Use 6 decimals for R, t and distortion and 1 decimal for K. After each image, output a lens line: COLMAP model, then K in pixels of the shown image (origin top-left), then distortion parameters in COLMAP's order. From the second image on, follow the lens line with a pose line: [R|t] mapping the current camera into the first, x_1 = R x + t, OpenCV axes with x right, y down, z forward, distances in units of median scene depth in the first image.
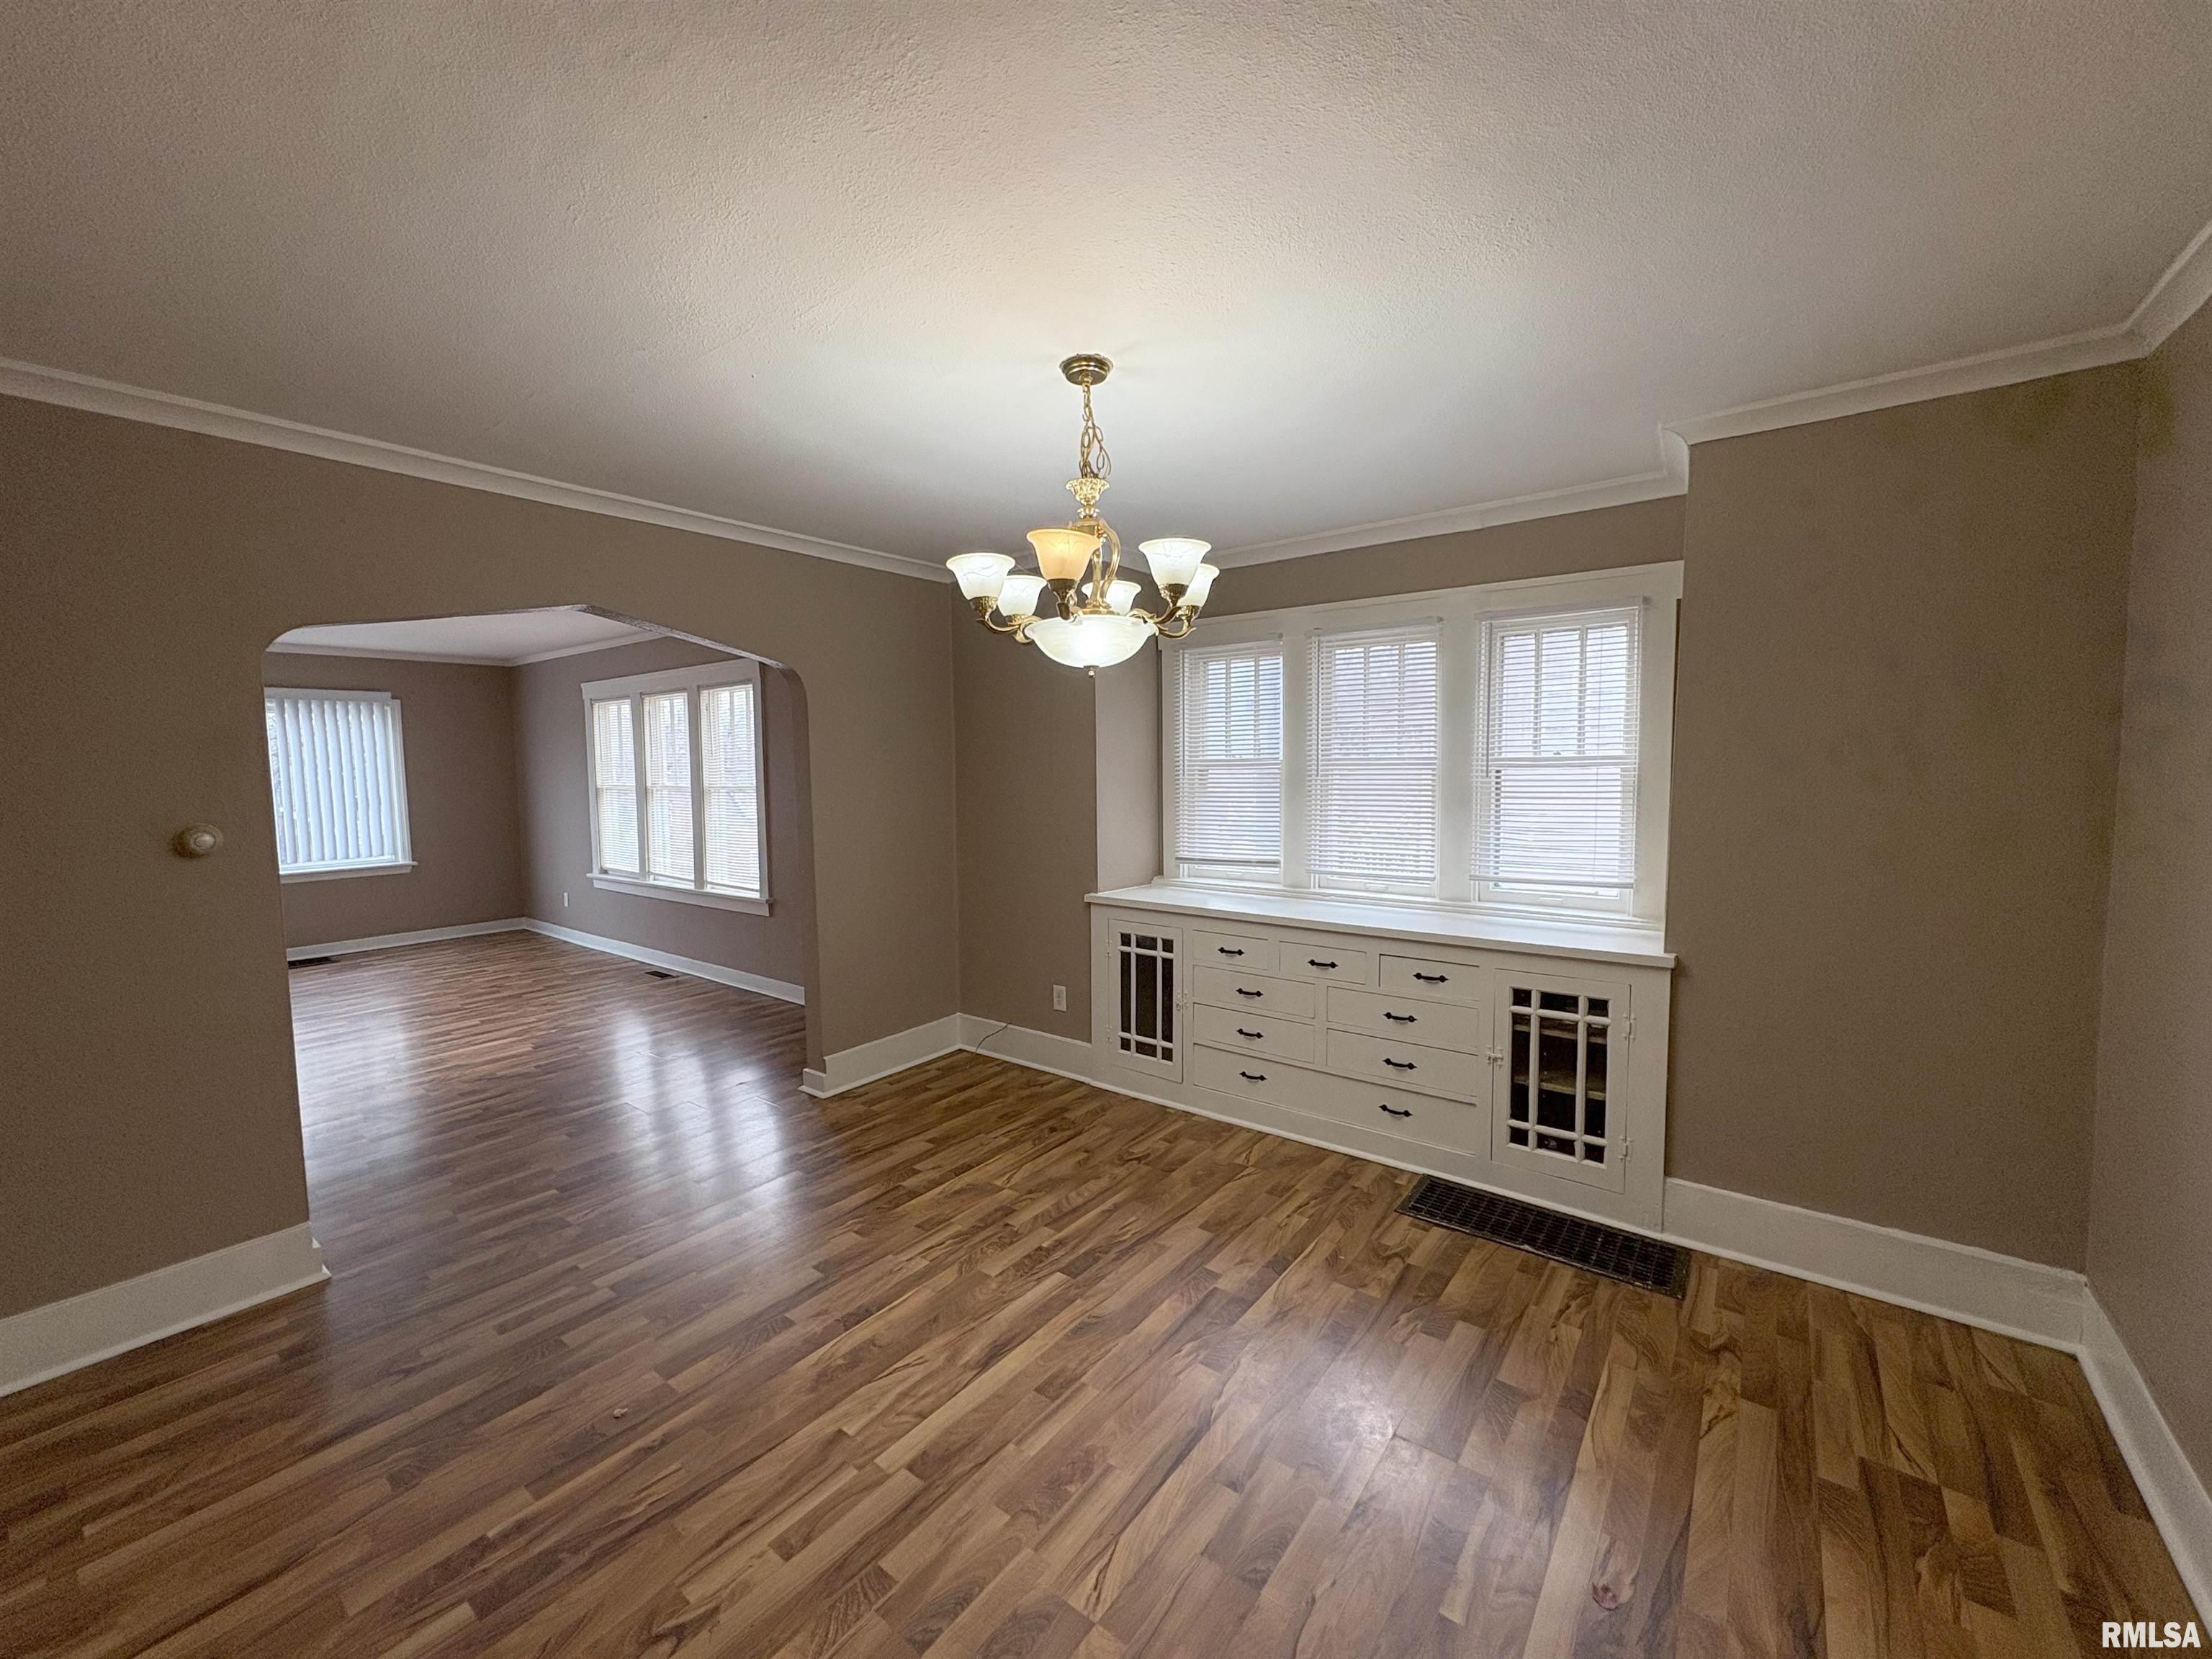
lens RADIAL K [[884.9, 0, 1108.1], [0, 884.9, 831.2], [0, 0, 1]] dist [-0.006816, 0.000749]
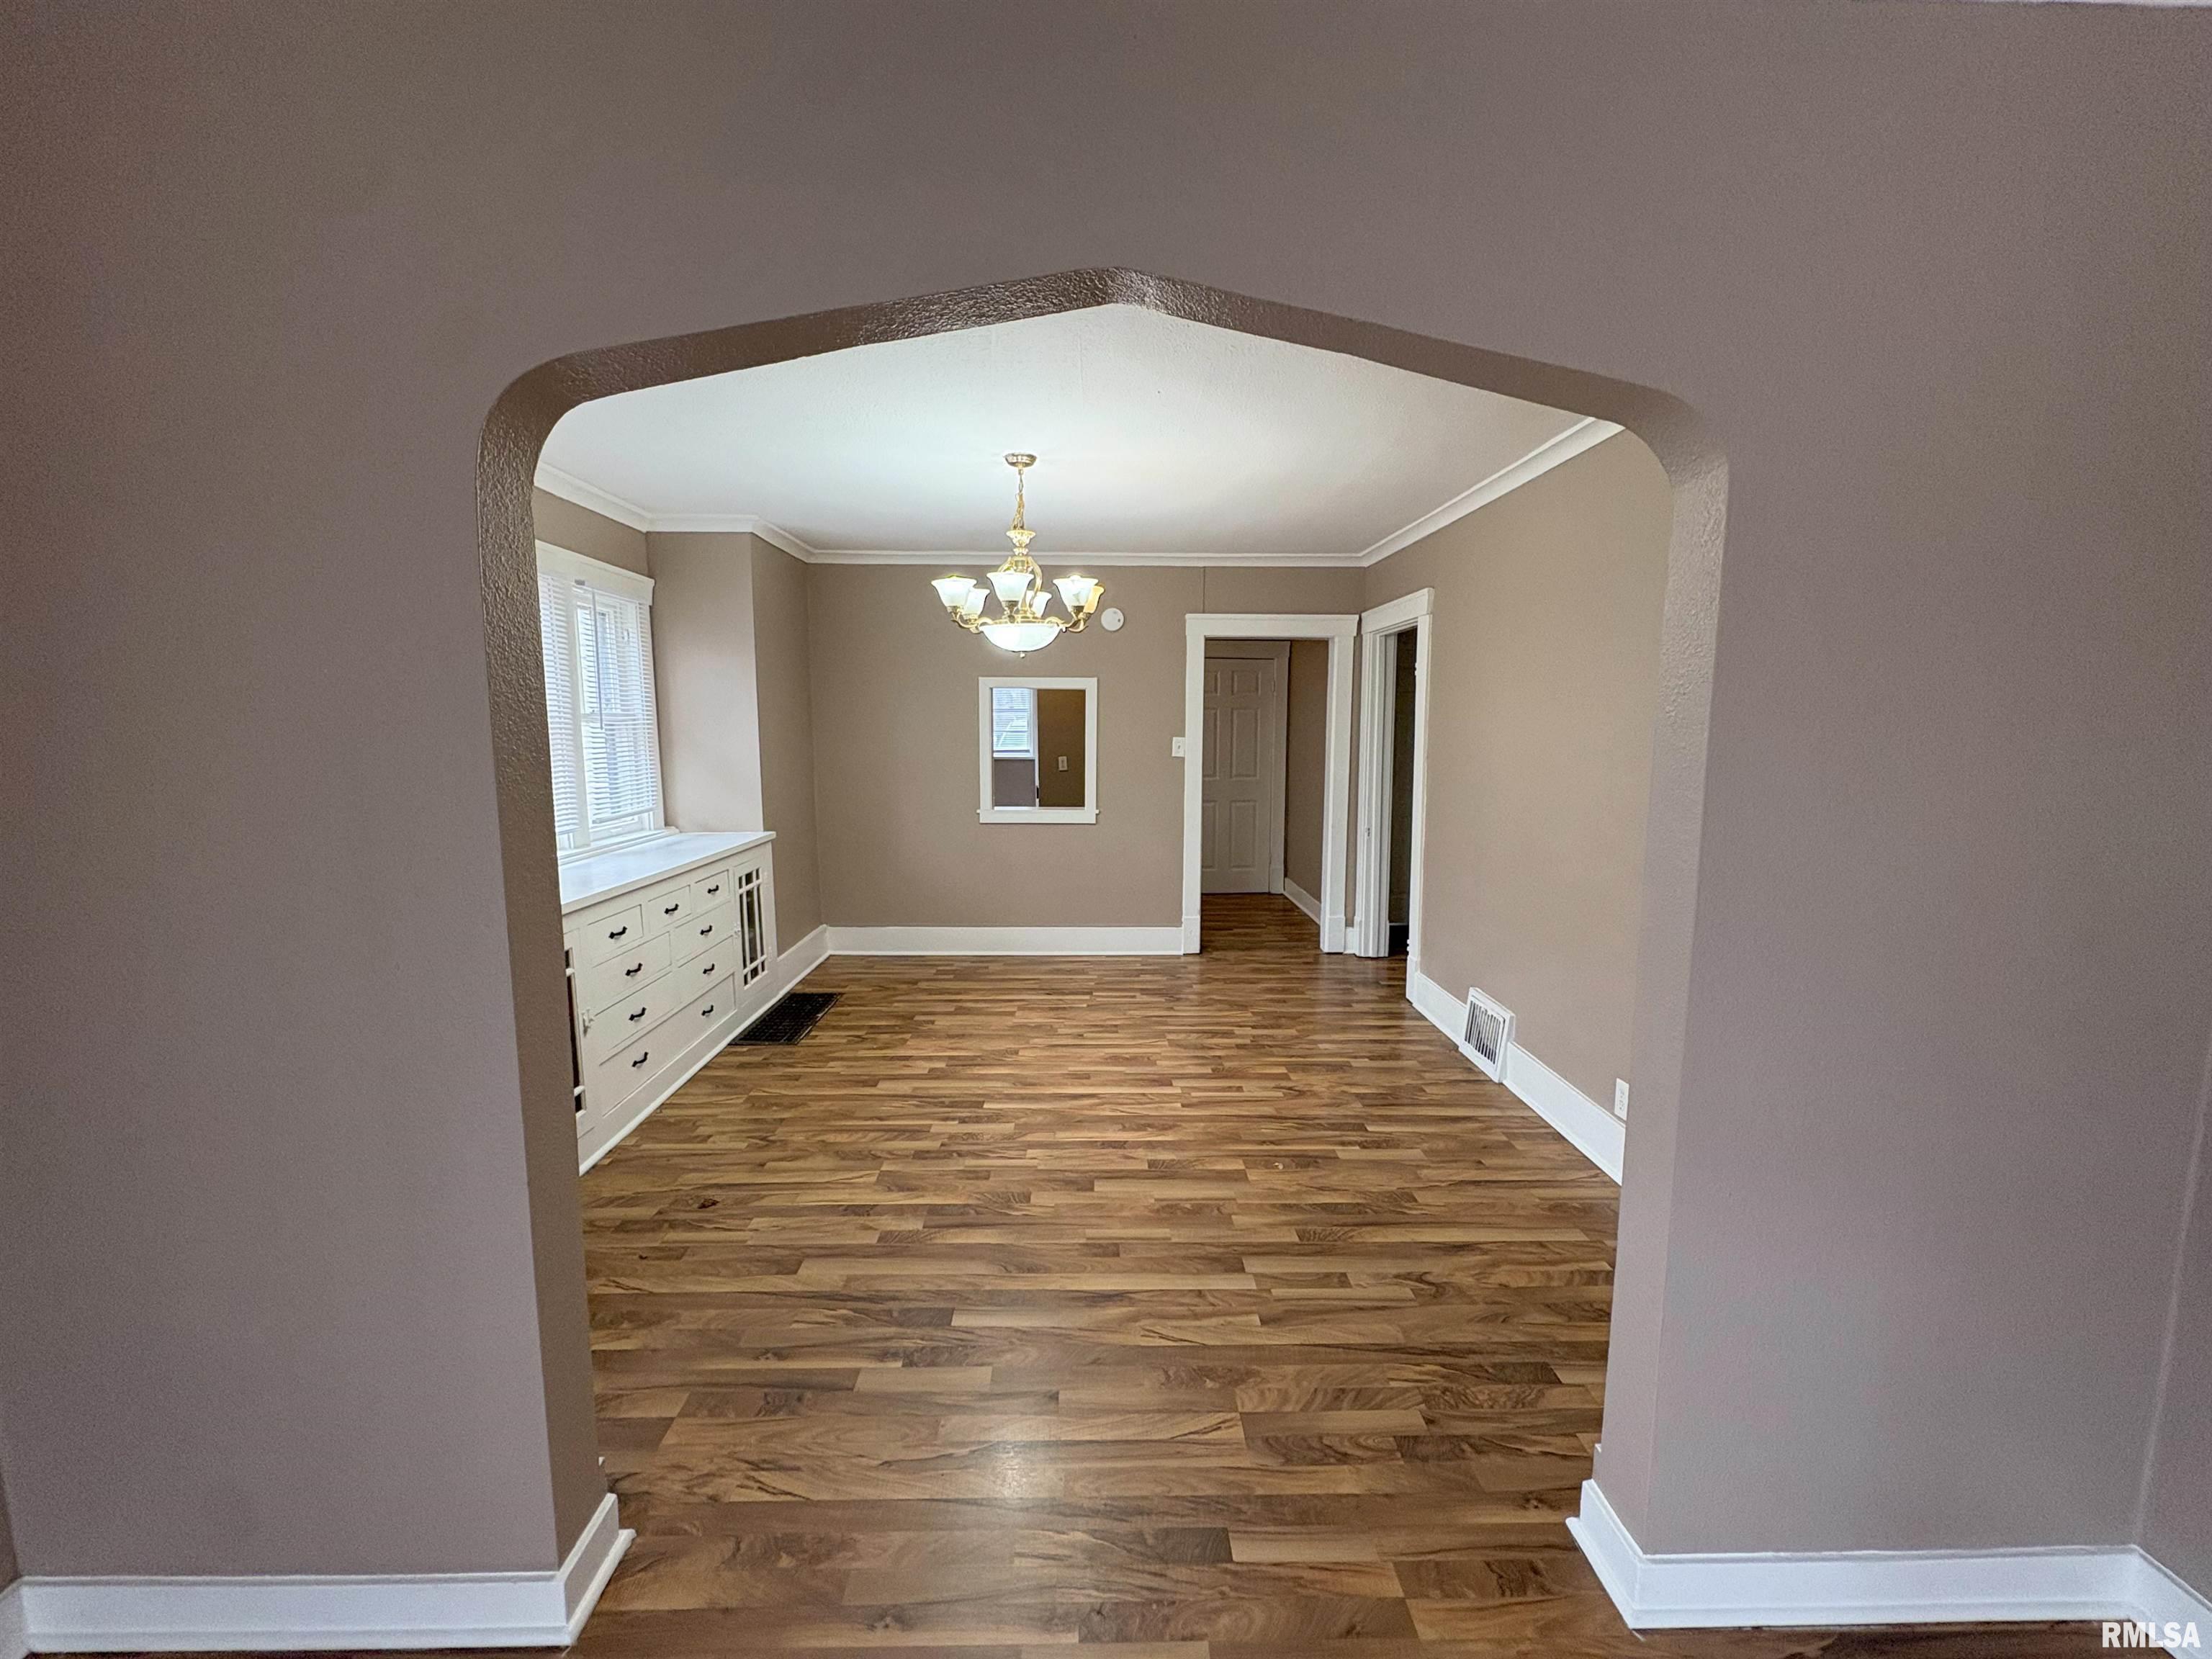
lens RADIAL K [[884.9, 0, 1099.6], [0, 884.9, 821.5], [0, 0, 1]] dist [-0.006816, 0.000749]
pose [[-0.617604, -0.079330, 0.782478, -1.150955], [0.063228, 0.986672, 0.149938, -0.101147], [-0.783944, 0.142077, -0.604356, 1.598536]]
